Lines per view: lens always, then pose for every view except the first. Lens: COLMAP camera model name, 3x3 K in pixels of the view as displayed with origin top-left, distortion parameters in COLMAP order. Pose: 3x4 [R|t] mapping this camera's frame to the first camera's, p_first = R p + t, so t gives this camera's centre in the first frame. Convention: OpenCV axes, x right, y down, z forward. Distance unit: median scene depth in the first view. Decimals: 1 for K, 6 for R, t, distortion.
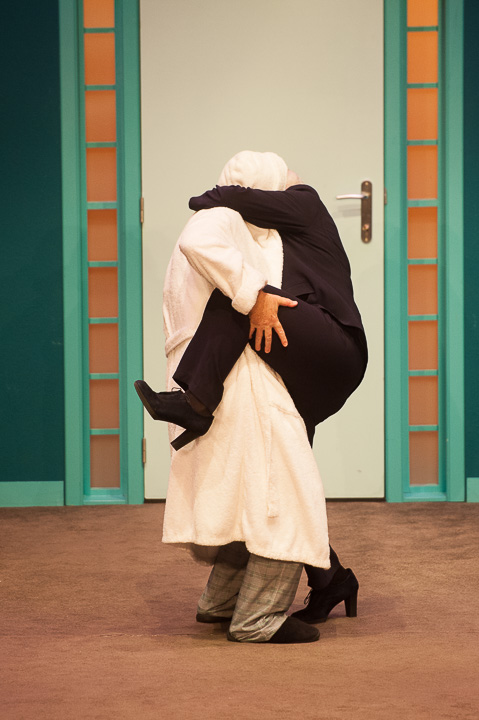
lens RADIAL K [[4353.2, 0, 272.0], [0, 4353.2, 393.6], [0, 0, 1]] dist [2.189044, 0.000000]
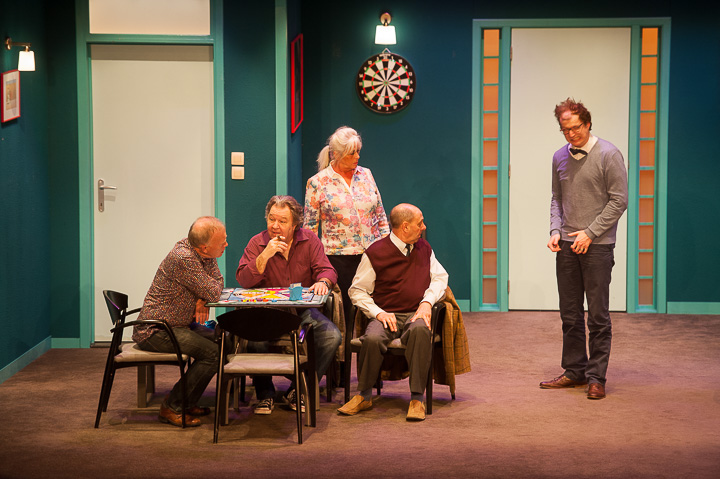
lens RADIAL K [[4650.2, 0, 336.9], [0, 4650.2, 223.4], [0, 0, 1]] dist [3.381725, 0.000000]
pose [[0.998481, 0.012908, -0.053568, 0.007874], [-0.011262, 0.999459, 0.030916, -0.084740], [0.053938, -0.030265, 0.998085, -1.232716]]
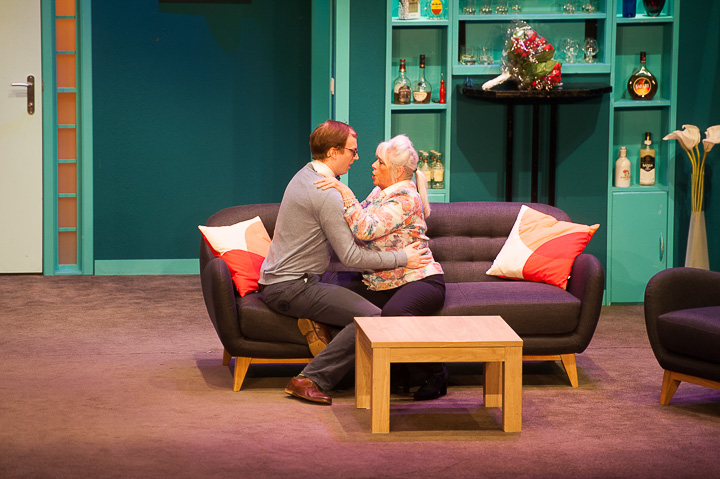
lens RADIAL K [[4353.2, 0, 385.3], [0, 4353.2, 237.1], [0, 0, 1]] dist [2.189044, 0.000000]
pose [[0.995353, 0.000485, 0.096290, -0.005293], [-0.003468, 0.999519, 0.030816, -0.039807], [-0.096229, -0.031007, 0.994876, -0.630380]]
